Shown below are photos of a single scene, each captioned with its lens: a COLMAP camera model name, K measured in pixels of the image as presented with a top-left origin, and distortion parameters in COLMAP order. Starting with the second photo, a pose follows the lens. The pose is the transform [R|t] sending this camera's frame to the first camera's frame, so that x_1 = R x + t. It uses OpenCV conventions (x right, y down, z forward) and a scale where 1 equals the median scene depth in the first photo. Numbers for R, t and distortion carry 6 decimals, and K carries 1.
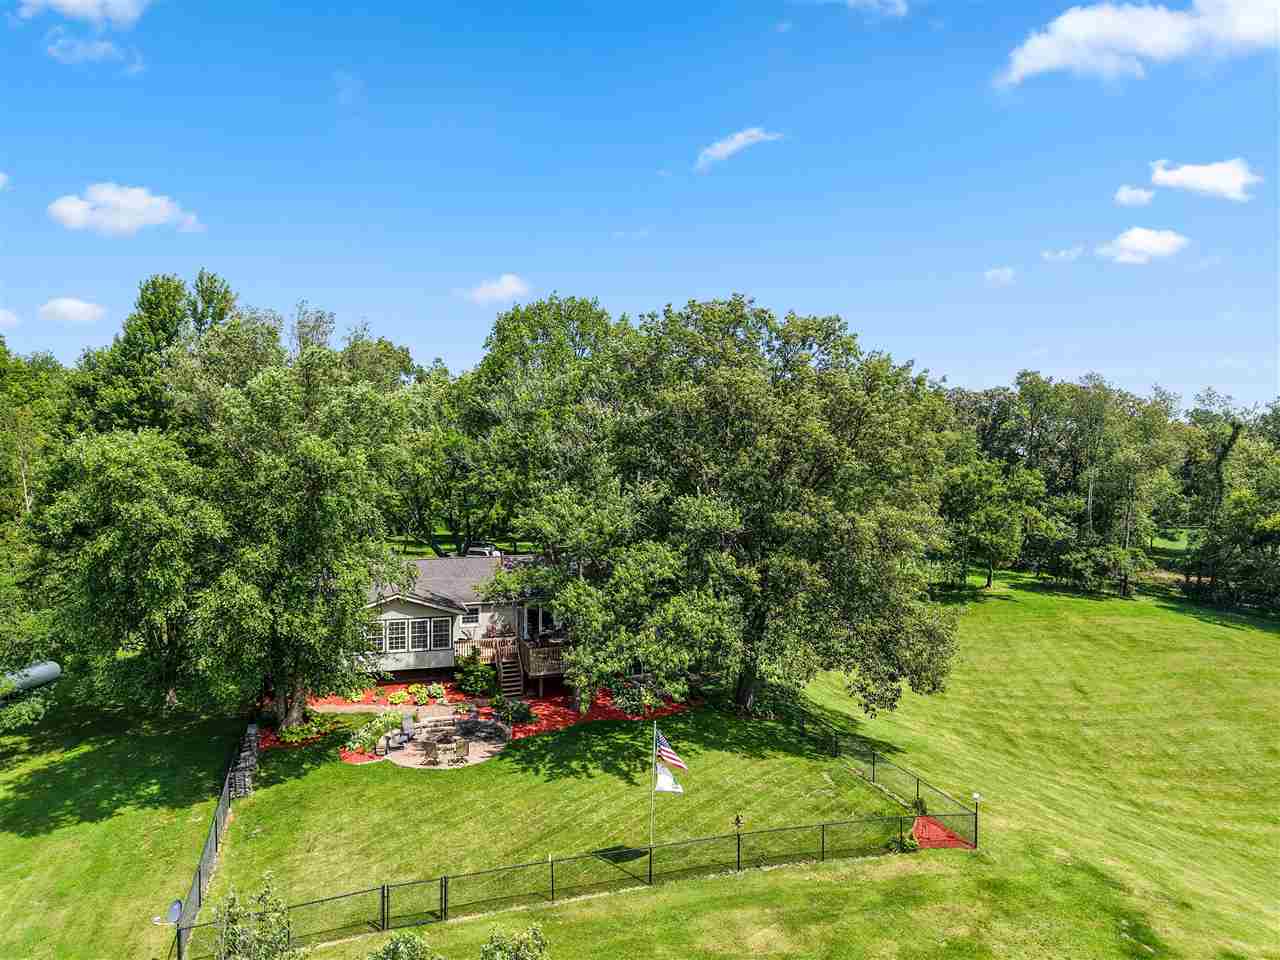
lens RADIAL K [[885.1, 0, 641.1], [0, 885.1, 482.8], [0, 0, 1]] dist [0.020939, -0.013975]
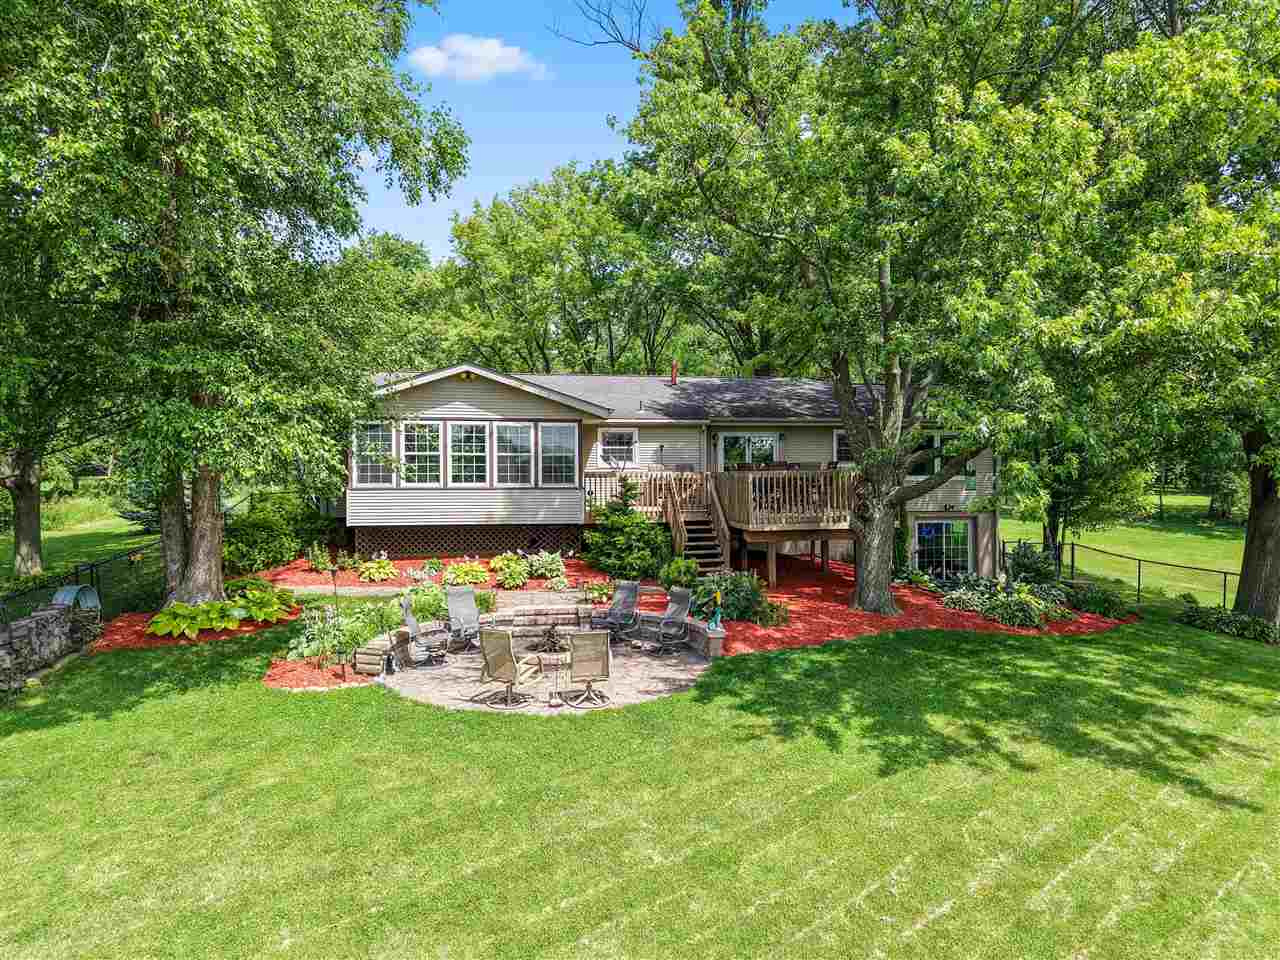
lens RADIAL K [[885.1, 0, 640.6], [0, 885.1, 477.2], [0, 0, 1]] dist [0.020939, -0.013975]
pose [[0.985504, 0.001031, -0.169649, -0.116188], [-0.001110, 0.999999, -0.000366, 0.213059], [0.169648, 0.000549, 0.985505, 0.622160]]
